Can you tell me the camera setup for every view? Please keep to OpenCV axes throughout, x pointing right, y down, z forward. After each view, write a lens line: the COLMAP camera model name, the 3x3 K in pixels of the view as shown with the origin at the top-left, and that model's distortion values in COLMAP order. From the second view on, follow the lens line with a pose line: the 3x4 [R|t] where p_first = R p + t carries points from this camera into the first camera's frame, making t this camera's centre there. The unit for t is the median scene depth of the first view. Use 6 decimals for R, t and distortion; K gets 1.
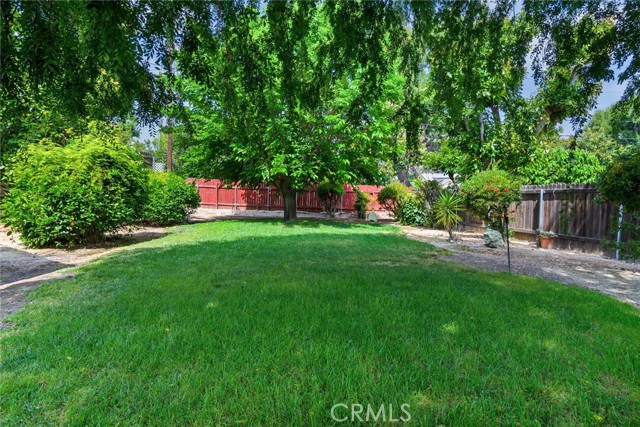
lens RADIAL K [[333.8, 0, 320.2], [0, 333.8, 209.4], [0, 0, 1]] dist [-0.002194, -0.000264]
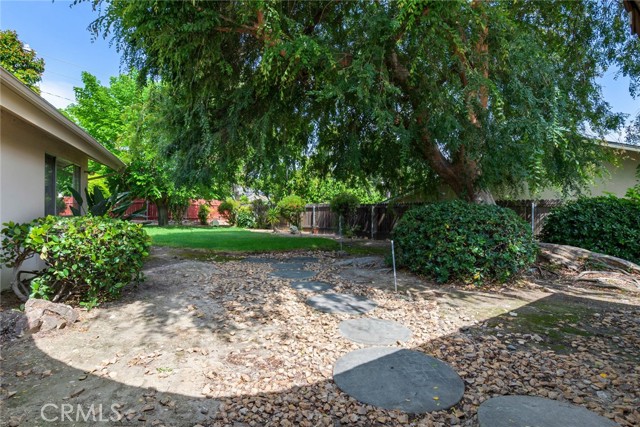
lens RADIAL K [[333.8, 0, 320.0], [0, 333.8, 213.4], [0, 0, 1]] dist [-0.002194, -0.000264]
pose [[0.837989, -0.003996, 0.545672, -0.386100], [0.014384, 0.999787, -0.014768, 0.014583], [-0.545497, 0.020224, 0.837869, -0.669820]]
